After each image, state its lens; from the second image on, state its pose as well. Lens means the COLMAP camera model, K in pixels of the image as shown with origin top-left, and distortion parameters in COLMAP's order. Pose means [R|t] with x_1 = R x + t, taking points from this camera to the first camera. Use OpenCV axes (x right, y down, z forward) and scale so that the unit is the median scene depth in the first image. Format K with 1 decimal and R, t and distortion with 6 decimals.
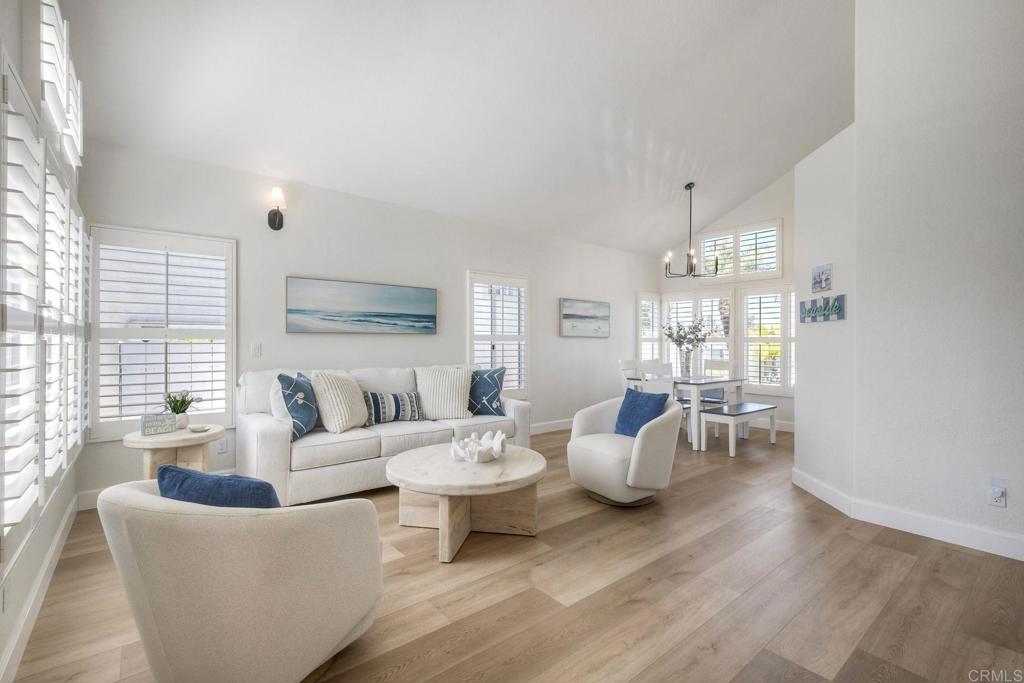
lens RADIAL K [[454.9, 0, 511.6], [0, 454.9, 341.1], [0, 0, 1]] dist [-0.002176, -0.001062]
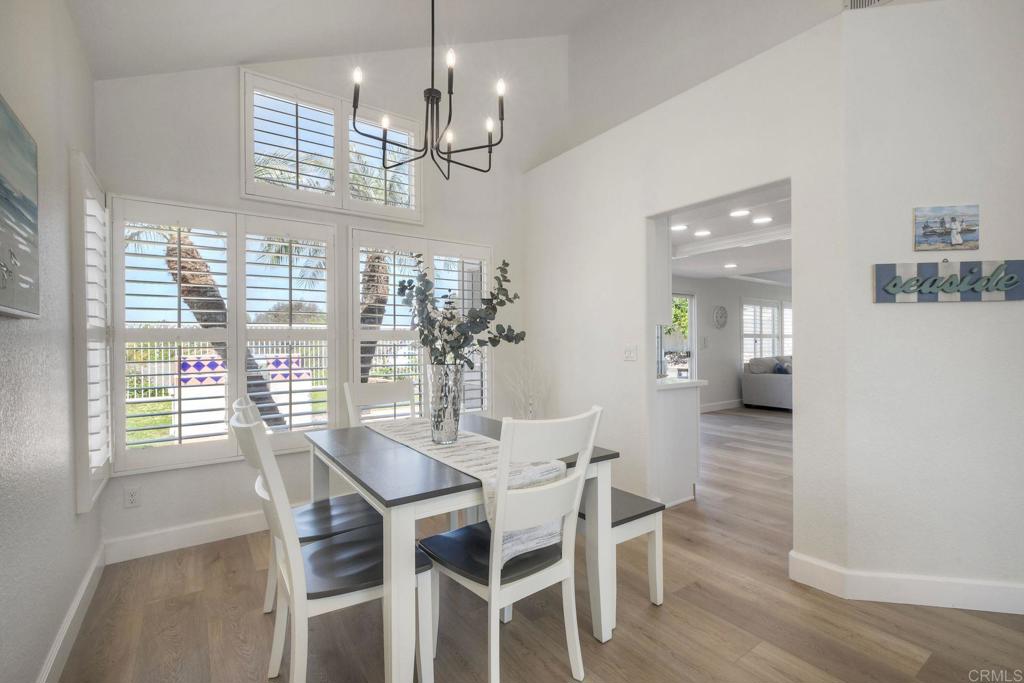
lens RADIAL K [[454.9, 0, 511.6], [0, 454.9, 341.1], [0, 0, 1]] dist [-0.002176, -0.001062]
pose [[0.067375, -0.005661, 0.997712, 0.029937], [0.003514, 0.999979, 0.005437, 0.002660], [-0.997722, 0.003140, 0.067394, 0.961024]]
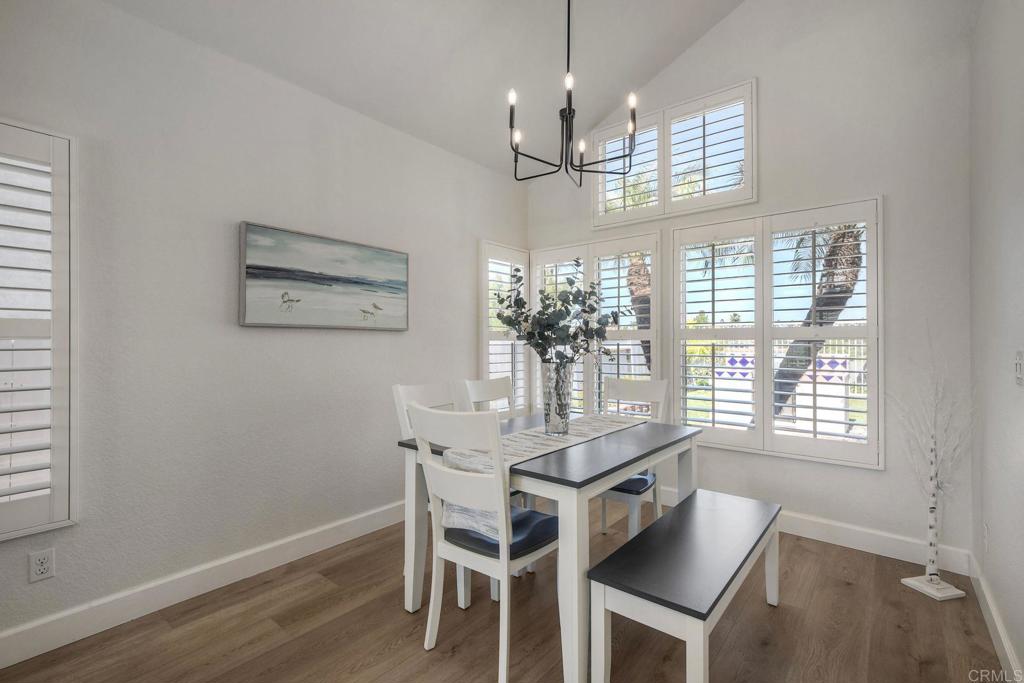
lens RADIAL K [[458.2, 0, 515.7], [0, 458.2, 340.4], [0, 0, 1]] dist [-0.000002, -0.000205]
pose [[0.979510, -0.005265, 0.201329, 0.279262], [0.004831, 0.999985, 0.002645, 0.002231], [-0.201339, -0.001618, 0.979520, 0.648975]]
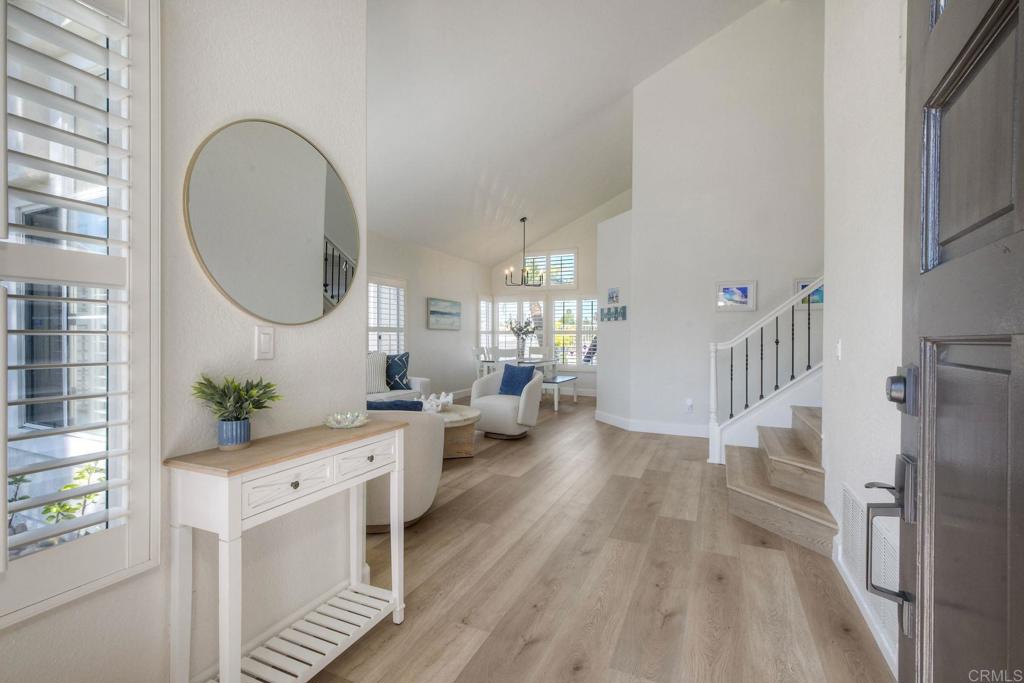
lens RADIAL K [[454.9, 0, 511.6], [0, 454.9, 341.1], [0, 0, 1]] dist [-0.002176, -0.001062]
pose [[0.895468, -0.004942, 0.445098, -0.262594], [-0.001470, 0.999900, 0.014060, 0.005781], [-0.445123, -0.013245, 0.895371, -0.224276]]
